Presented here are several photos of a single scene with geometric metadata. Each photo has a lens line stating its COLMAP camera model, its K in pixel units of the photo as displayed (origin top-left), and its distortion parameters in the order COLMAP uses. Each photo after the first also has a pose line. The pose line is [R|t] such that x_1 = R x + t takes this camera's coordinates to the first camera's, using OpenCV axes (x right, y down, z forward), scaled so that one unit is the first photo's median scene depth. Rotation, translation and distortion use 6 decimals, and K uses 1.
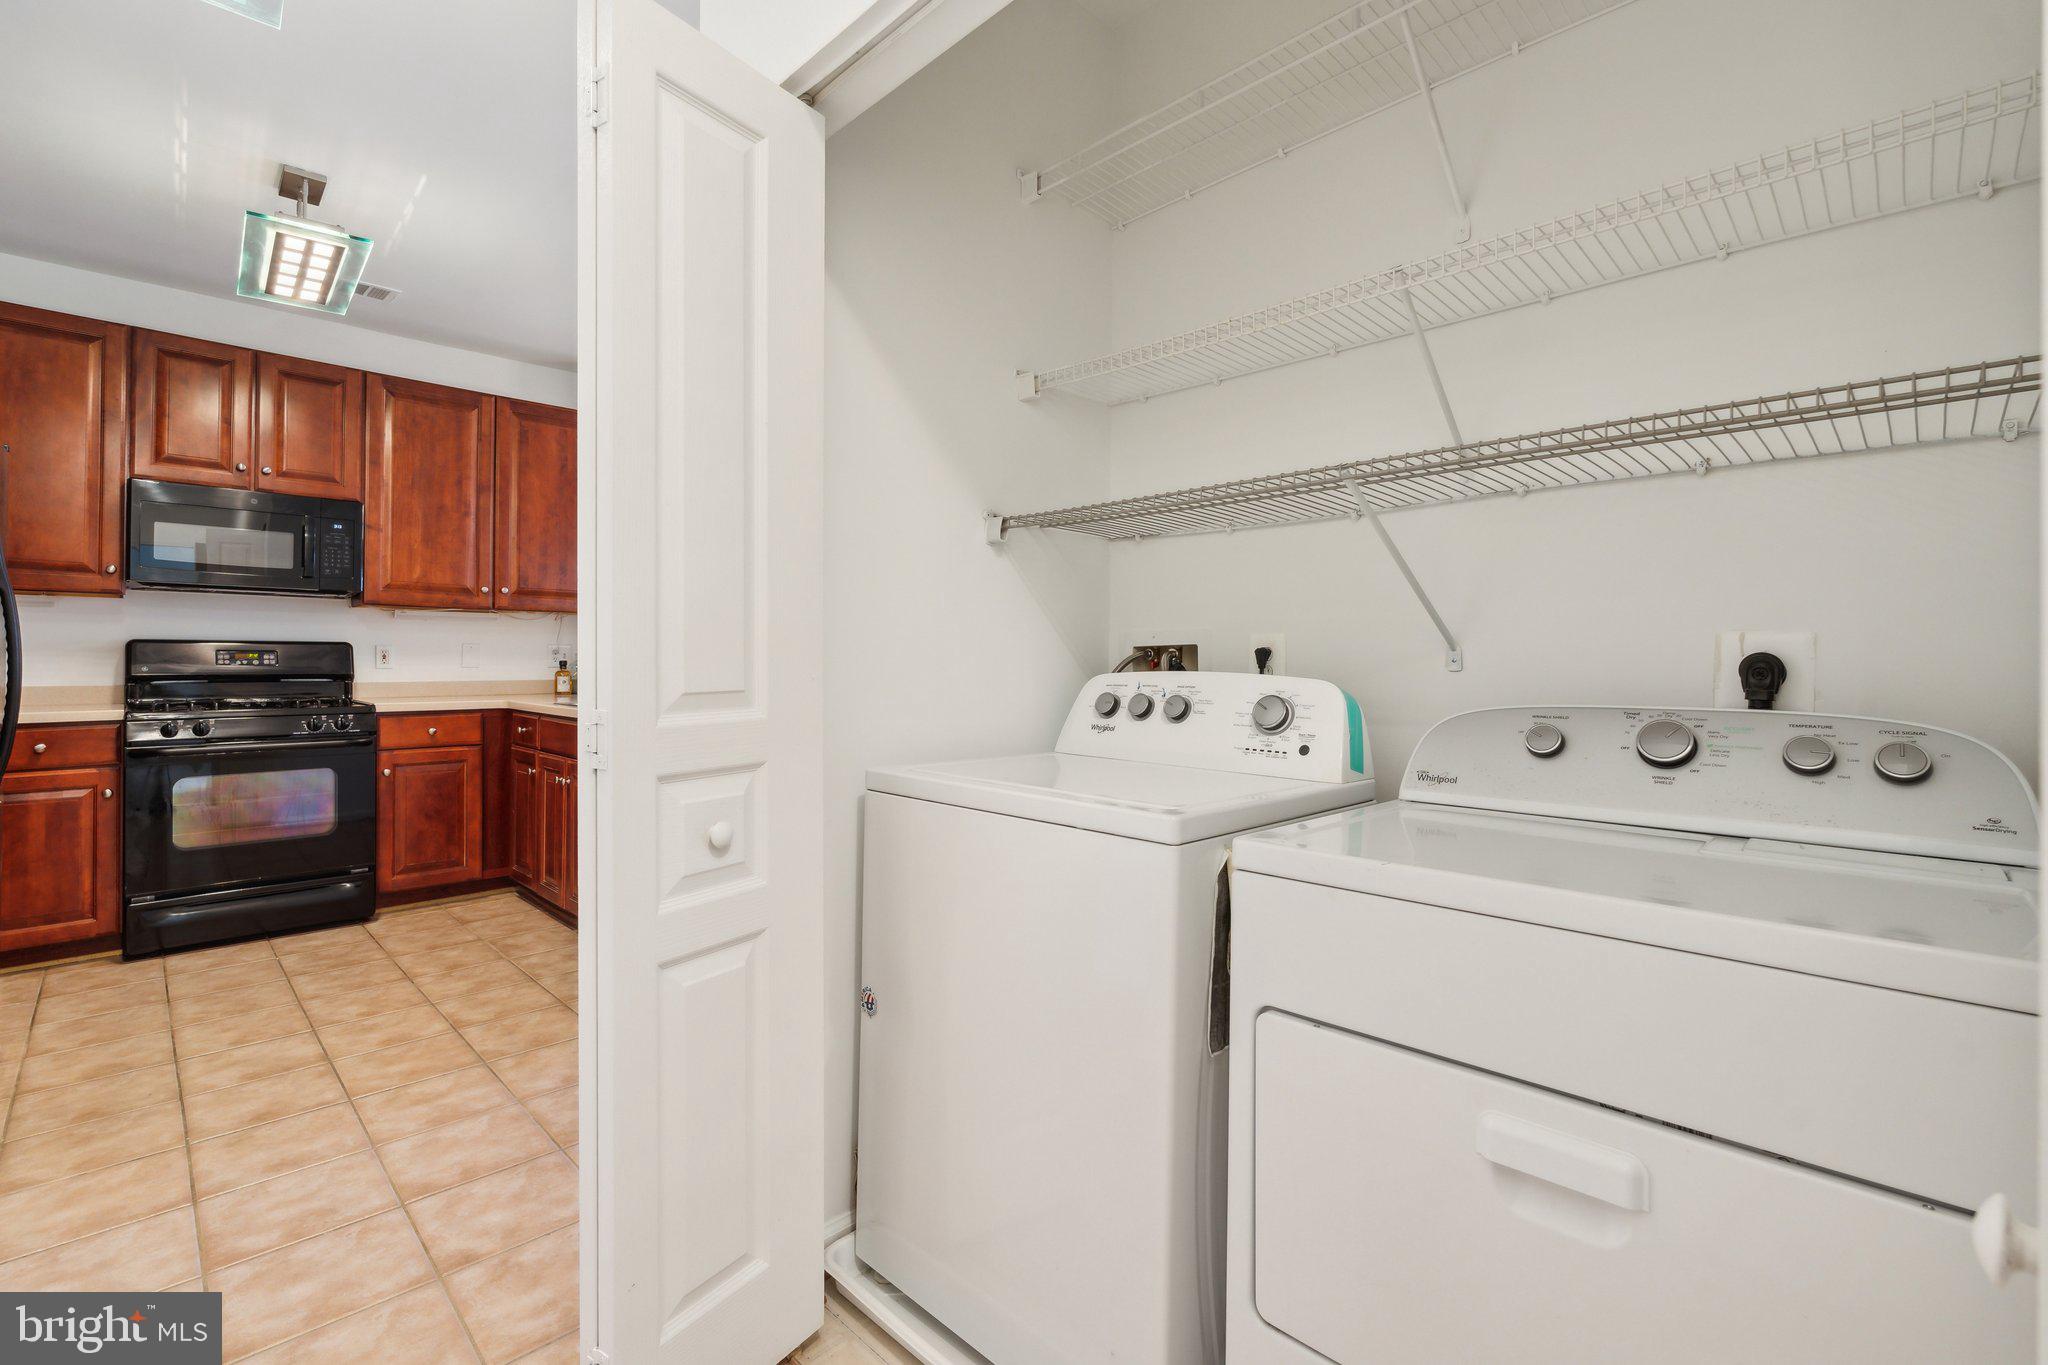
lens RADIAL K [[905.0, 0, 1020.6], [0, 905.0, 656.5], [0, 0, 1]] dist [-0.002461, -0.000816]
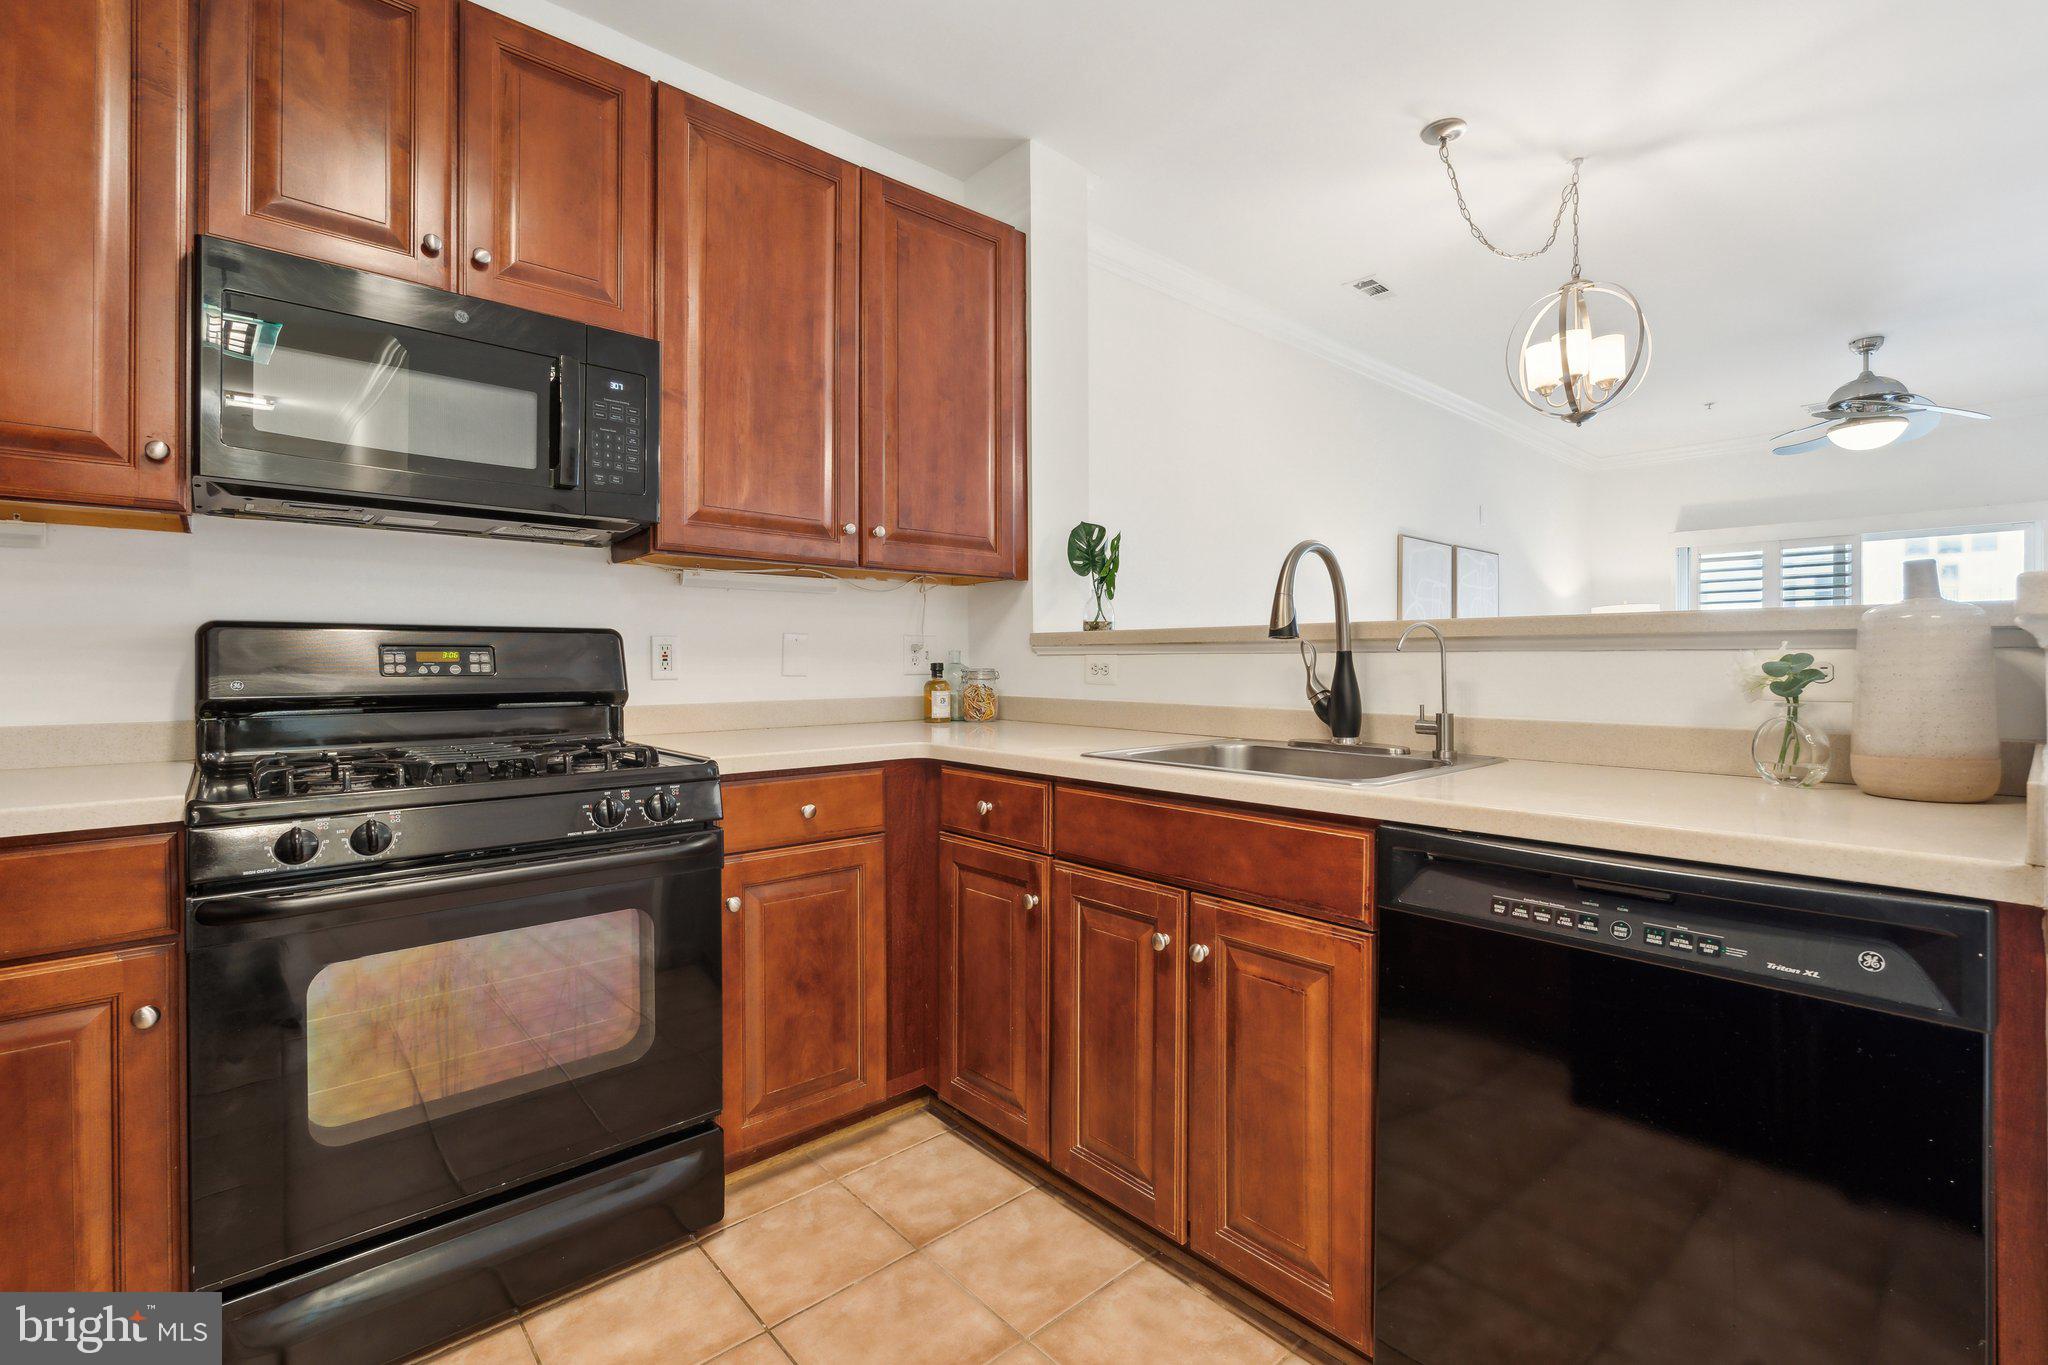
lens RADIAL K [[905.0, 0, 1023.8], [0, 905.0, 661.1], [0, 0, 1]] dist [-0.002461, -0.000816]
pose [[0.998505, -0.004787, -0.054442, -0.554924], [0.005049, 0.999976, 0.004676, 0.001328], [0.054419, -0.004943, 0.998506, 0.572527]]
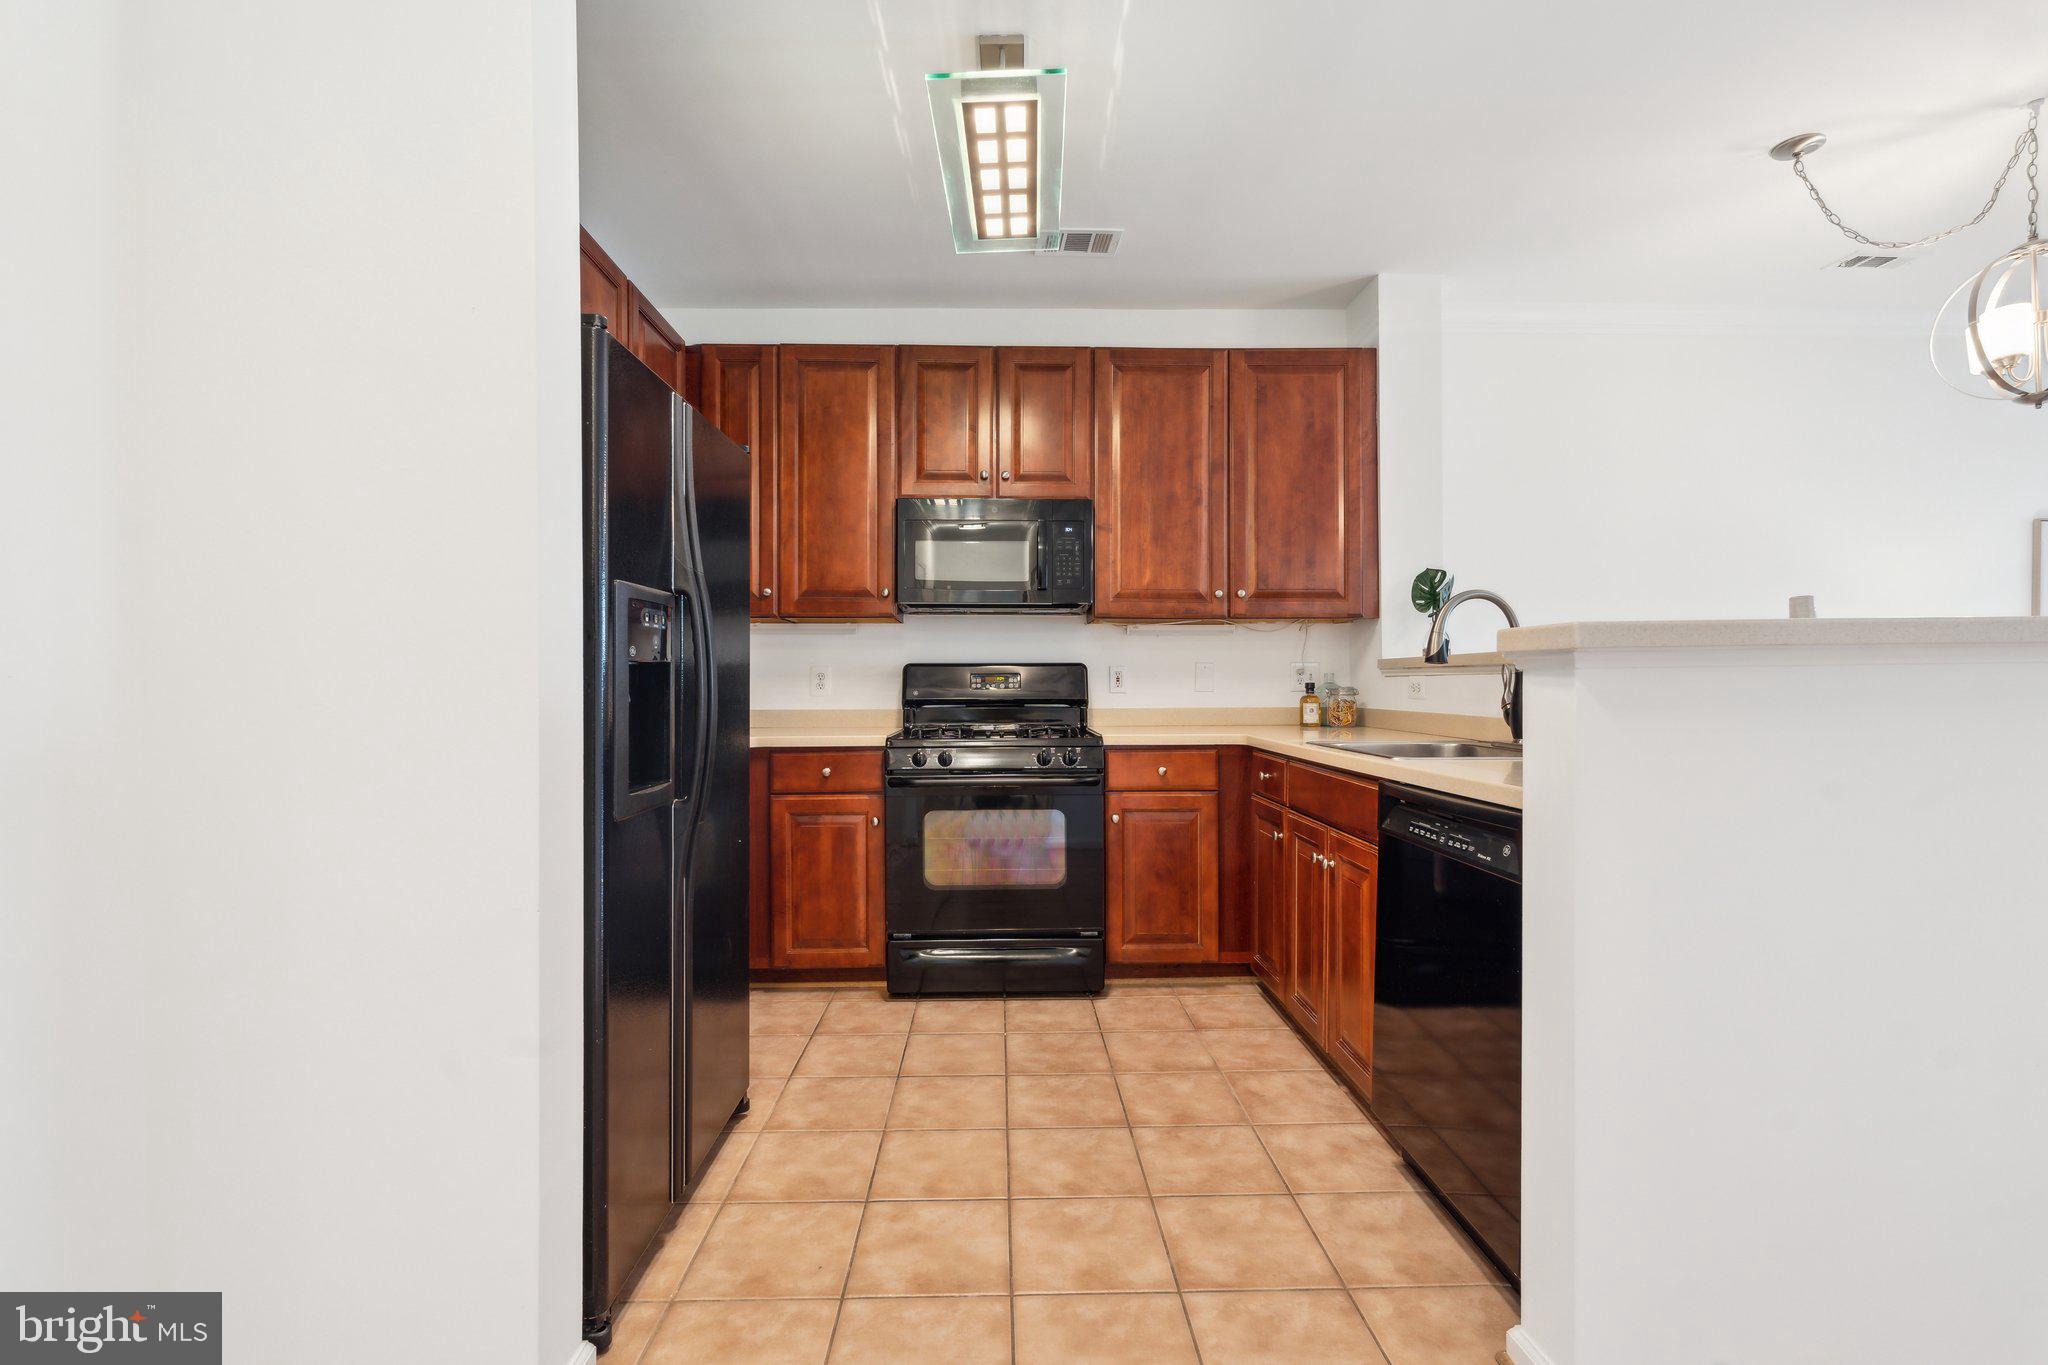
lens RADIAL K [[905.0, 0, 1011.2], [0, 905.0, 677.7], [0, 0, 1]] dist [-0.002461, -0.000816]
pose [[0.721493, -0.010373, -0.692344, -0.208589], [0.008094, 0.999946, -0.006547, 0.004469], [0.692374, -0.000880, 0.721538, 0.357898]]
